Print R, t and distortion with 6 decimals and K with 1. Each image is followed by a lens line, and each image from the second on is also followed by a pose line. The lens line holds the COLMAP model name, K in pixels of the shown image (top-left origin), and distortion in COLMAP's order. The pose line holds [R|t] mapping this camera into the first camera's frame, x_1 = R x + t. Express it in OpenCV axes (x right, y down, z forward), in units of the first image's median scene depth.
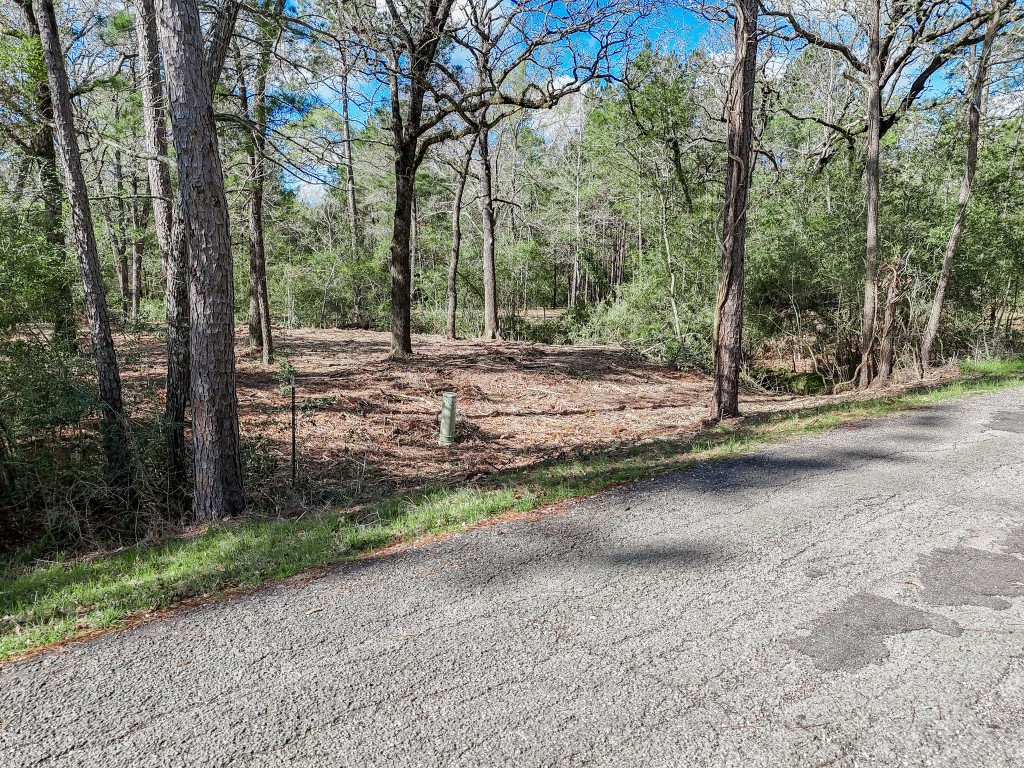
lens RADIAL K [[749.7, 0, 512.0], [0, 749.7, 384.0], [0, 0, 1]] dist [0.074344, -0.070355]
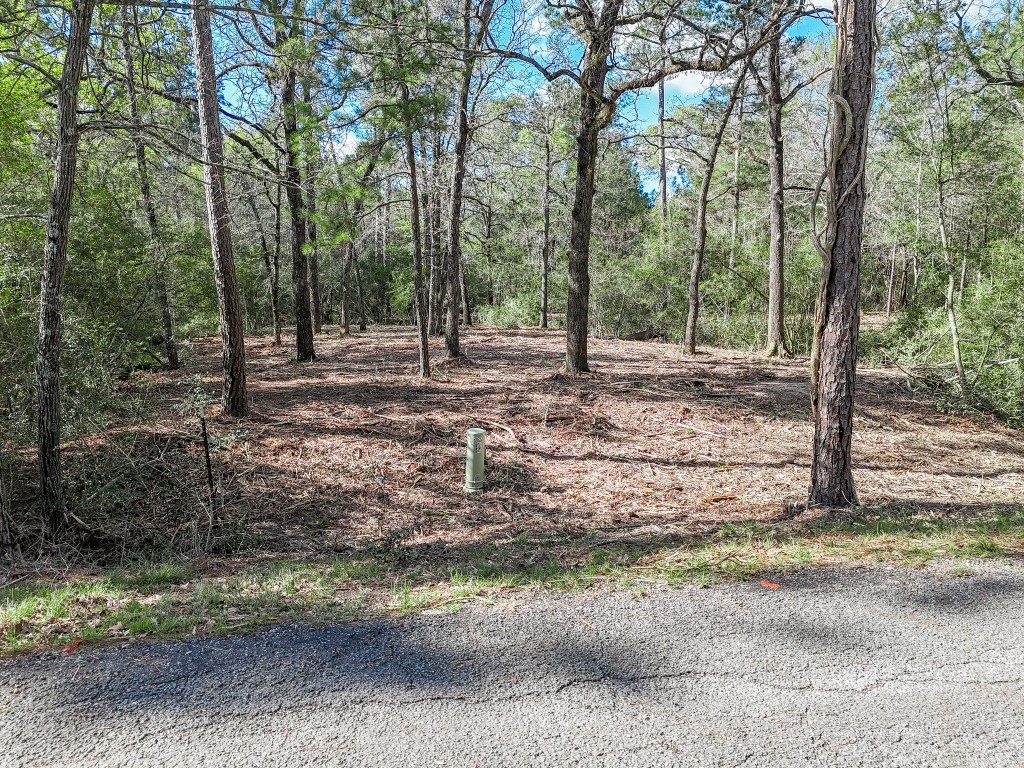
lens RADIAL K [[749.7, 0, 512.0], [0, 749.7, 384.0], [0, 0, 1]] dist [0.074344, -0.070355]
pose [[0.868849, 0.054428, -0.492076, 0.233832], [-0.055682, 0.998375, 0.012113, -0.033261], [0.491936, 0.016875, 0.870468, 0.196115]]
